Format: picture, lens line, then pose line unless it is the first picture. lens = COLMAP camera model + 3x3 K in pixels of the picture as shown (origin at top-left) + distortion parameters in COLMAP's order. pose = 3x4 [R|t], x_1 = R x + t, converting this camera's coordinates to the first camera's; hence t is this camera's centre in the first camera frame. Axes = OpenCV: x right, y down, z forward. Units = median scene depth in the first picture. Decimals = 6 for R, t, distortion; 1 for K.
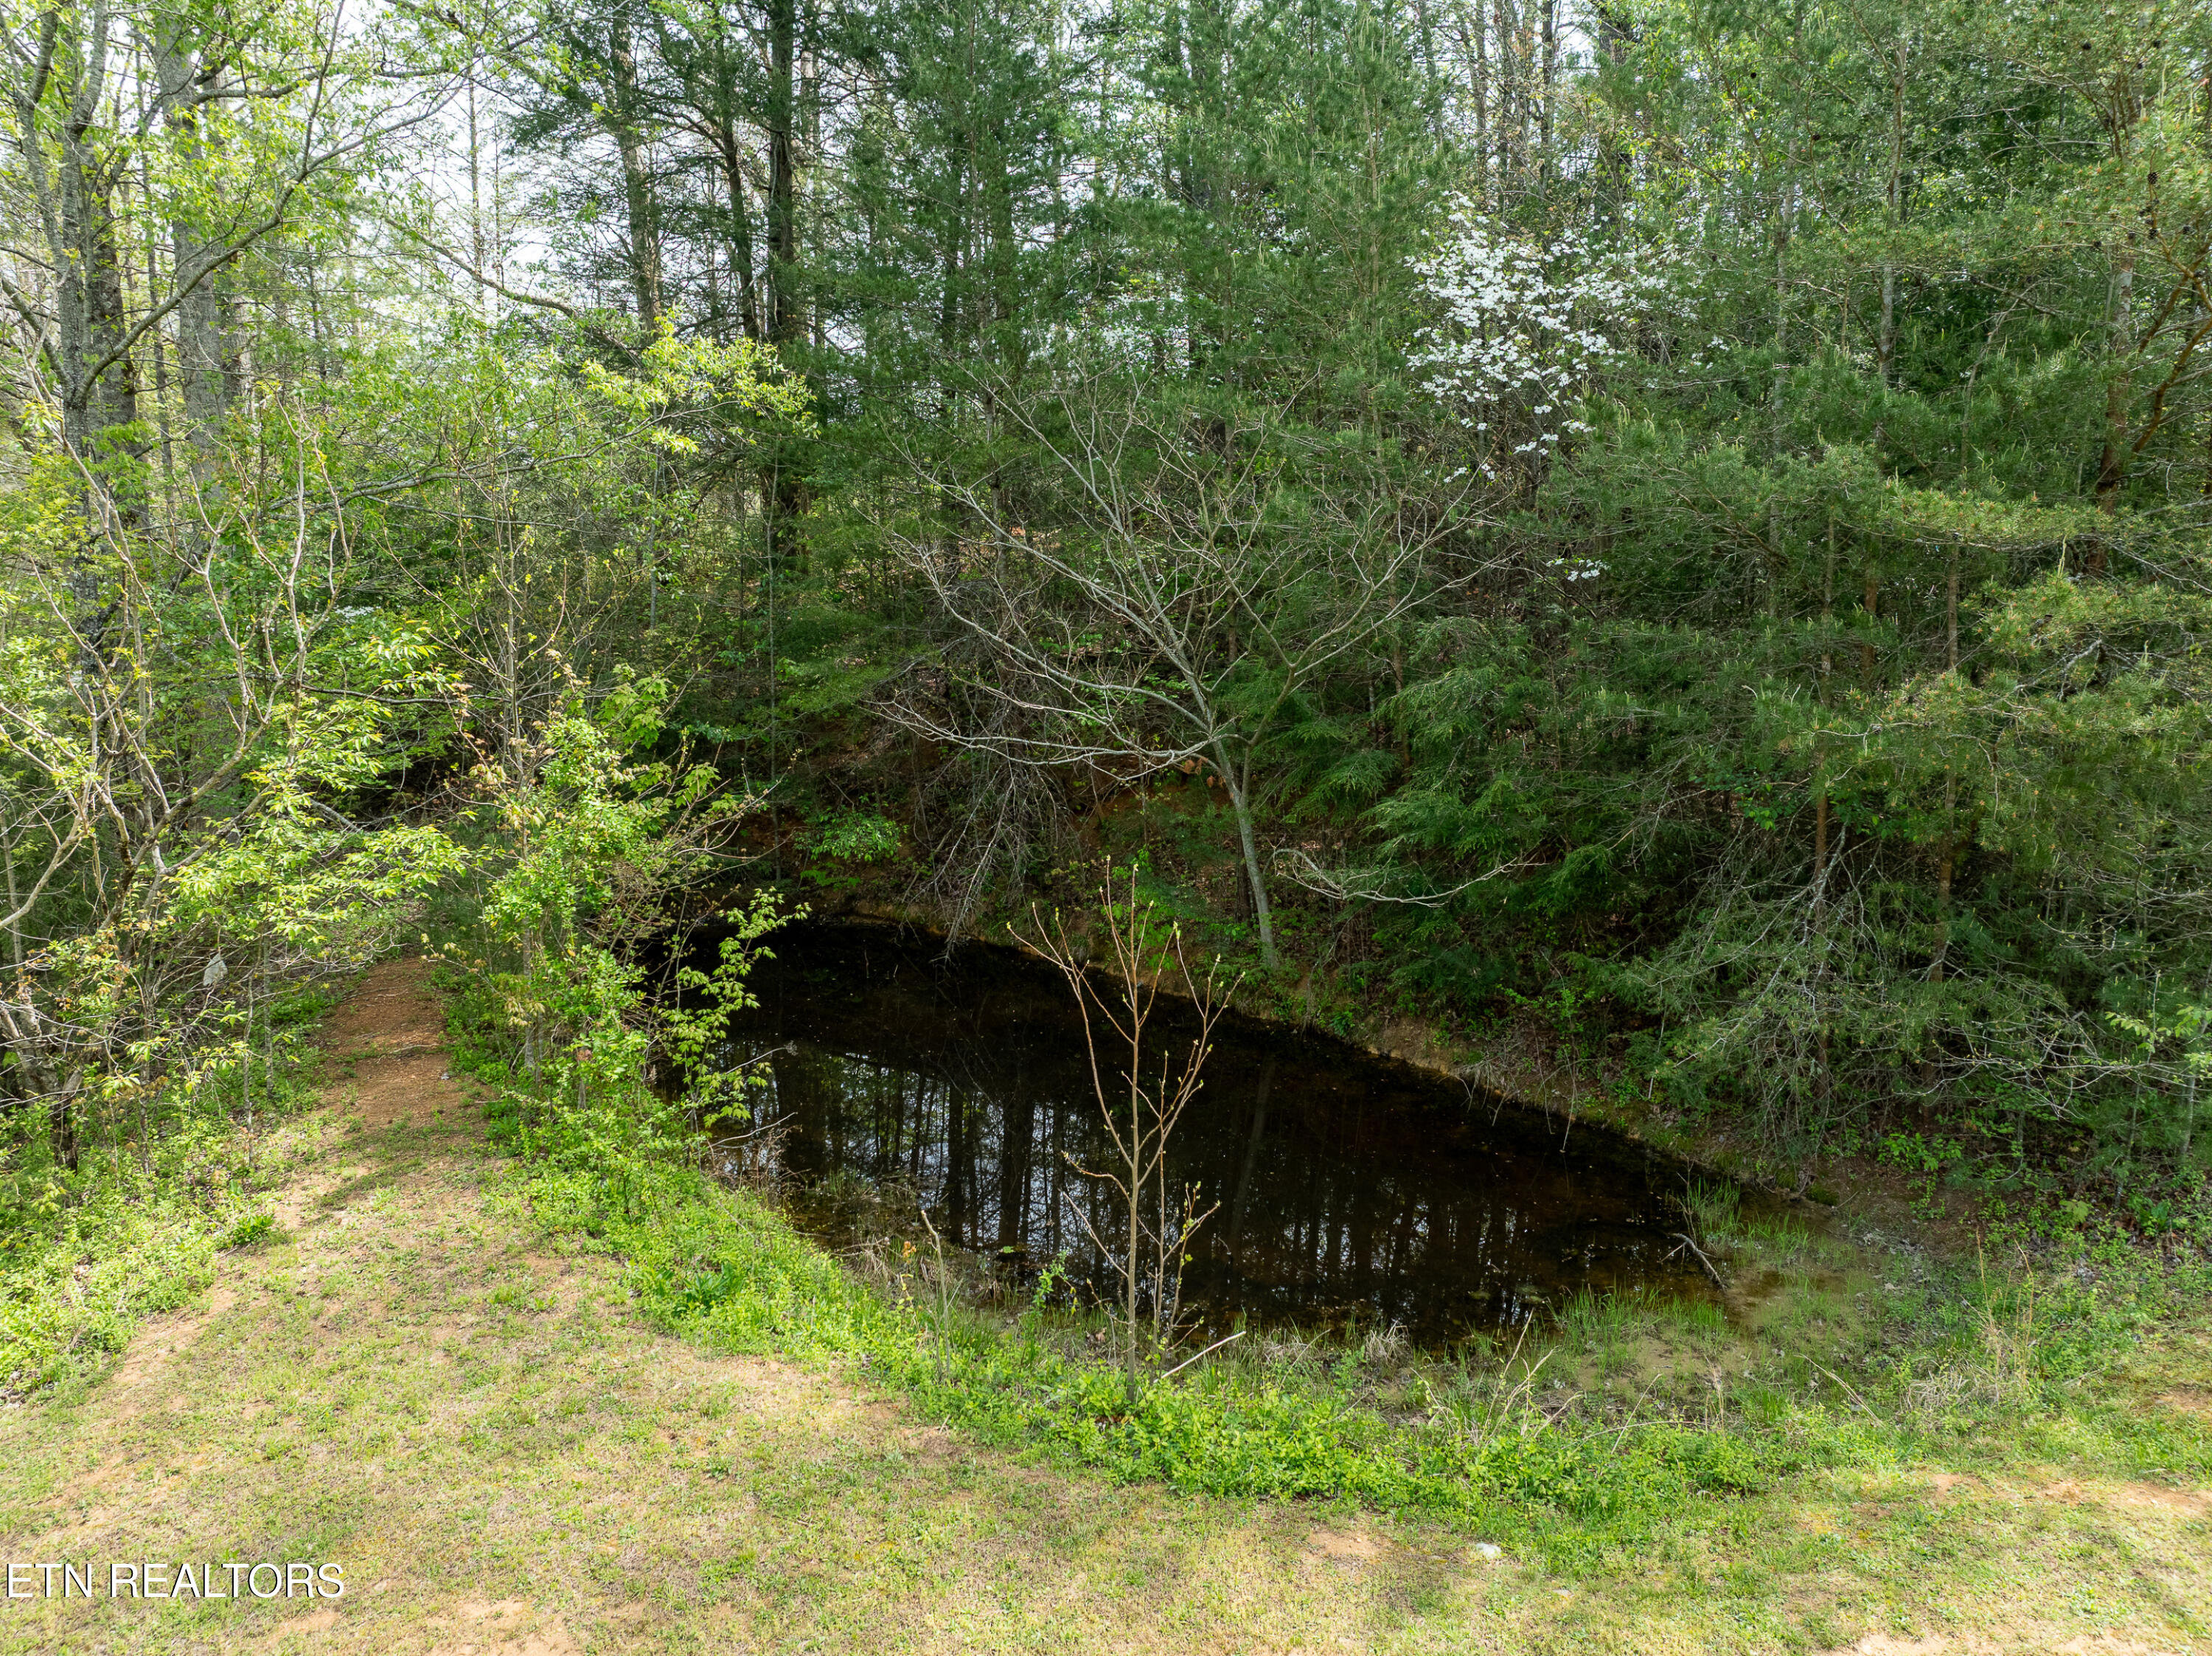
lens RADIAL K [[1563.0, 0, 1099.6], [0, 1563.0, 830.2], [0, 0, 1]] dist [-0.049579, 0.018989]
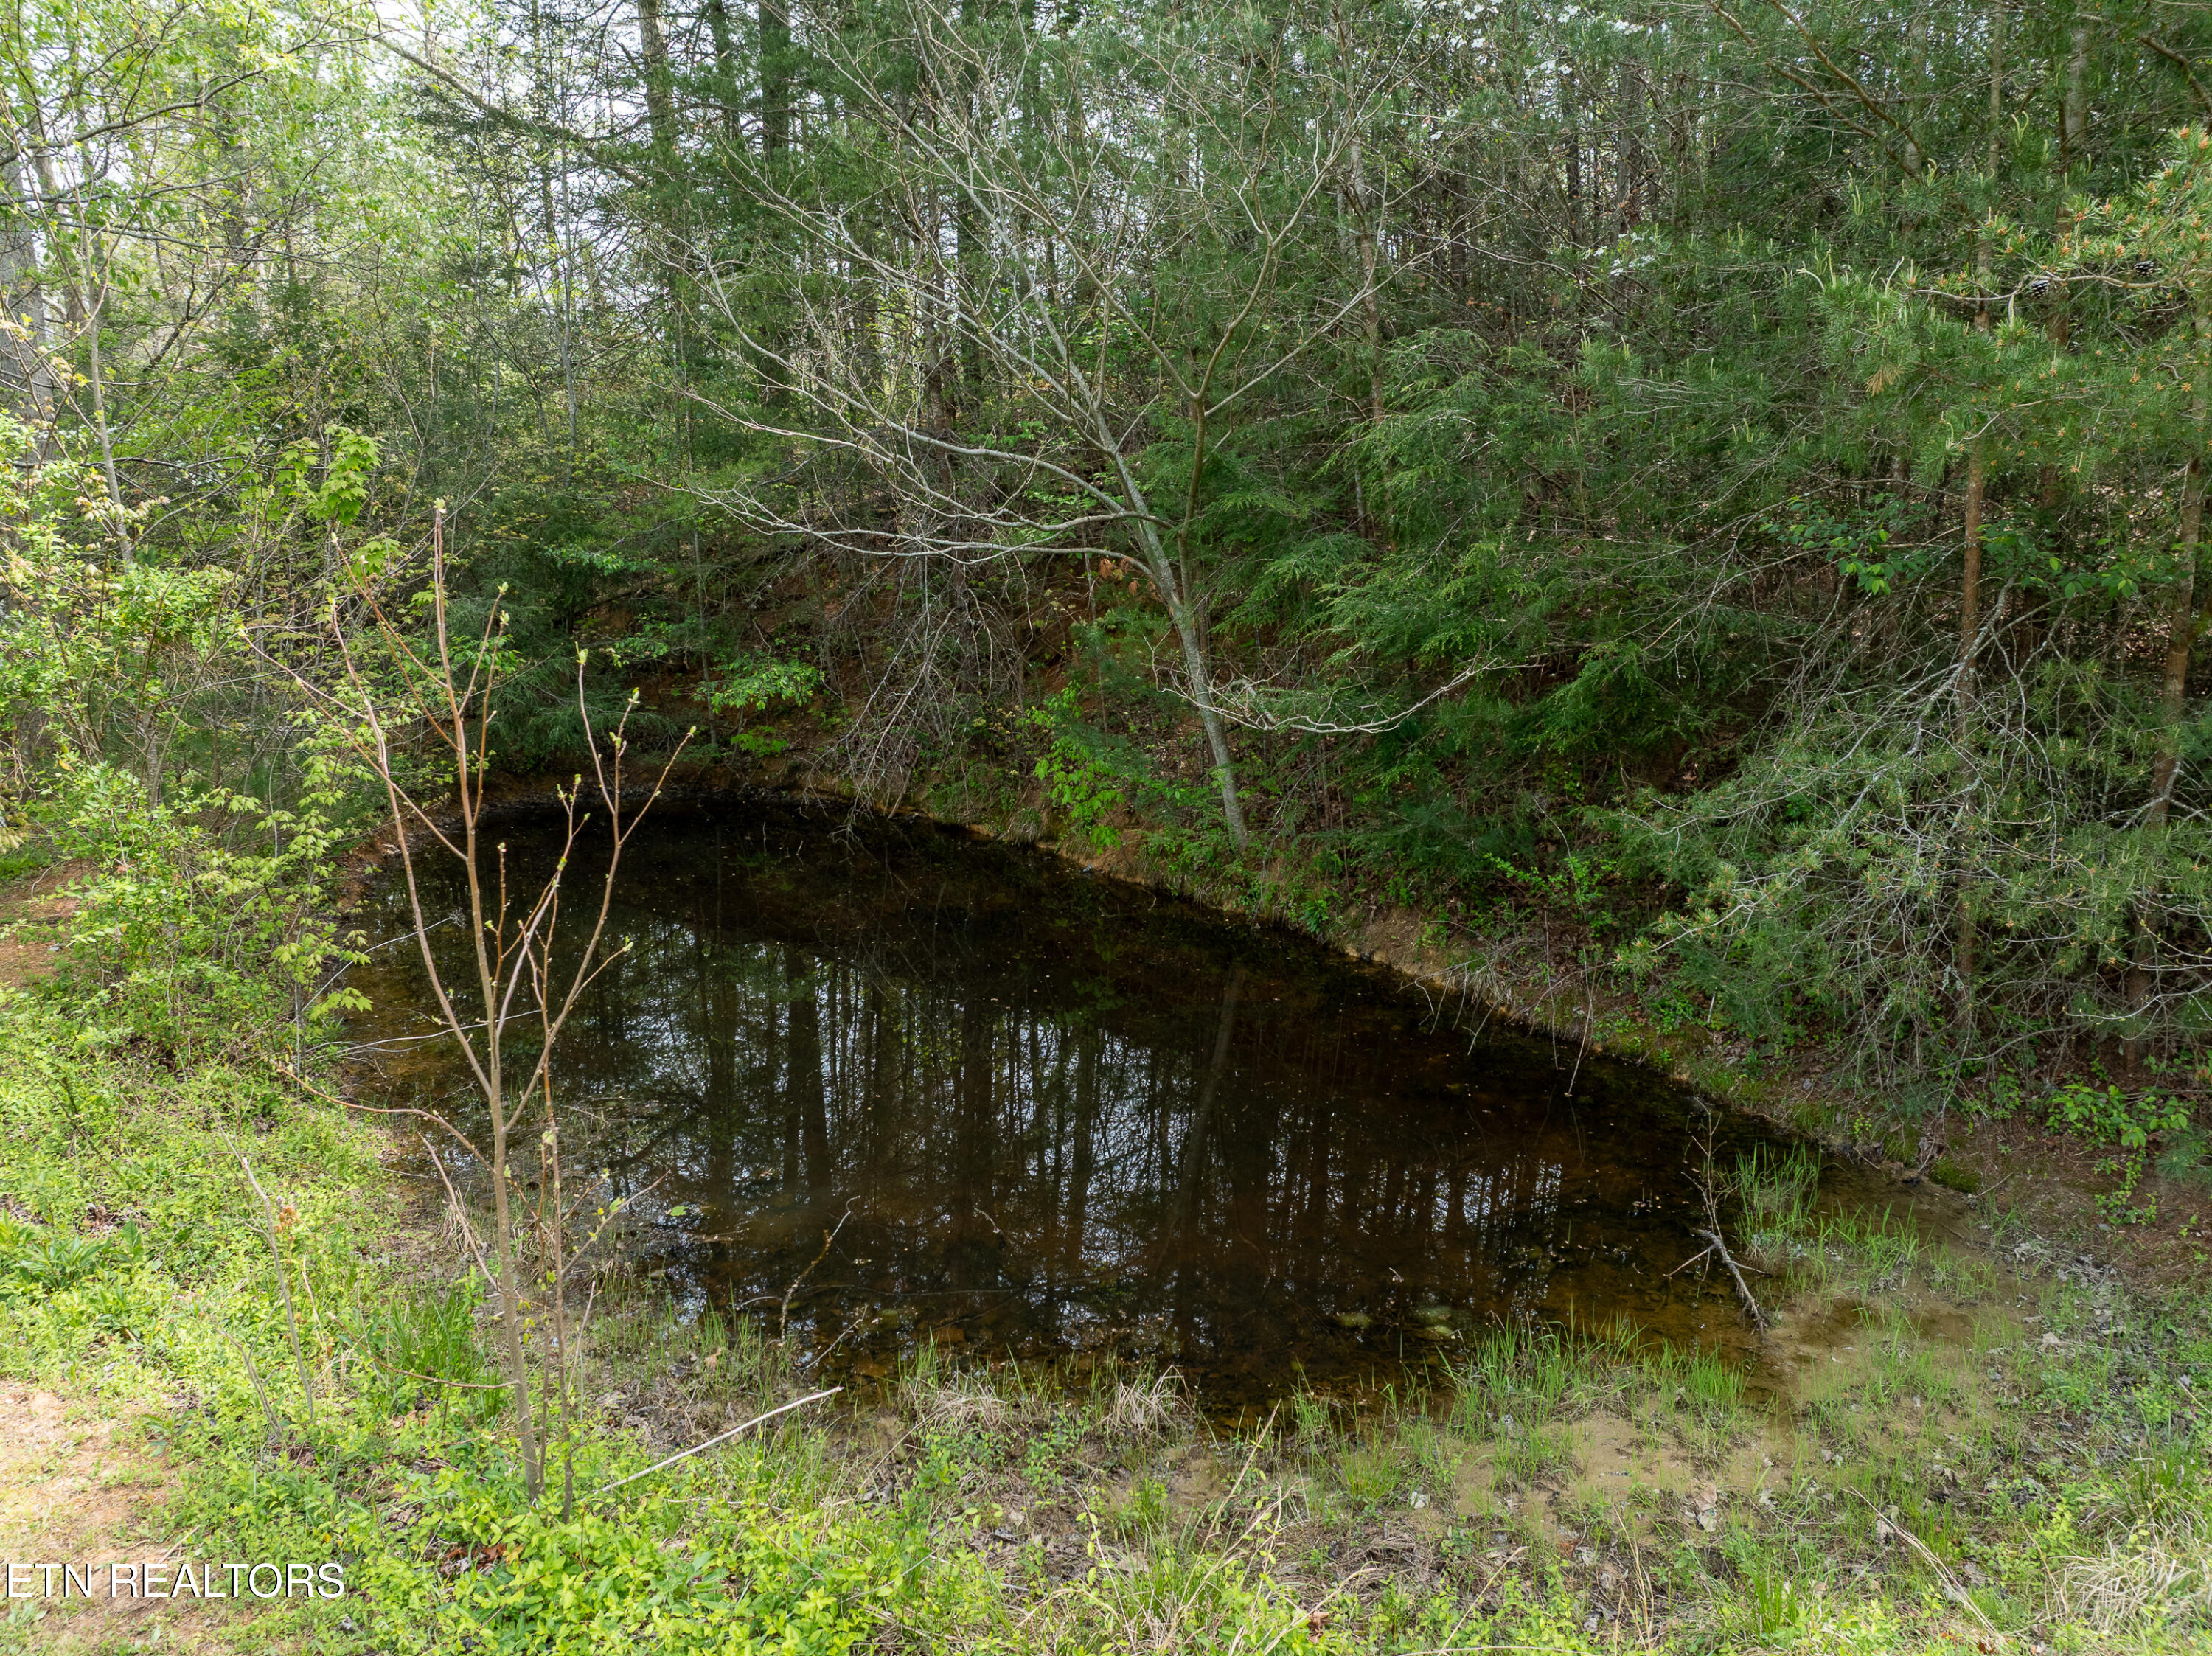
lens RADIAL K [[1563.0, 0, 1108.4], [0, 1563.0, 825.3], [0, 0, 1]] dist [-0.049579, 0.018989]
pose [[0.994002, 0.014197, -0.108434, 0.179204], [-0.009568, 0.999025, 0.043088, 0.064225], [0.108940, -0.041793, 0.993169, 0.320950]]
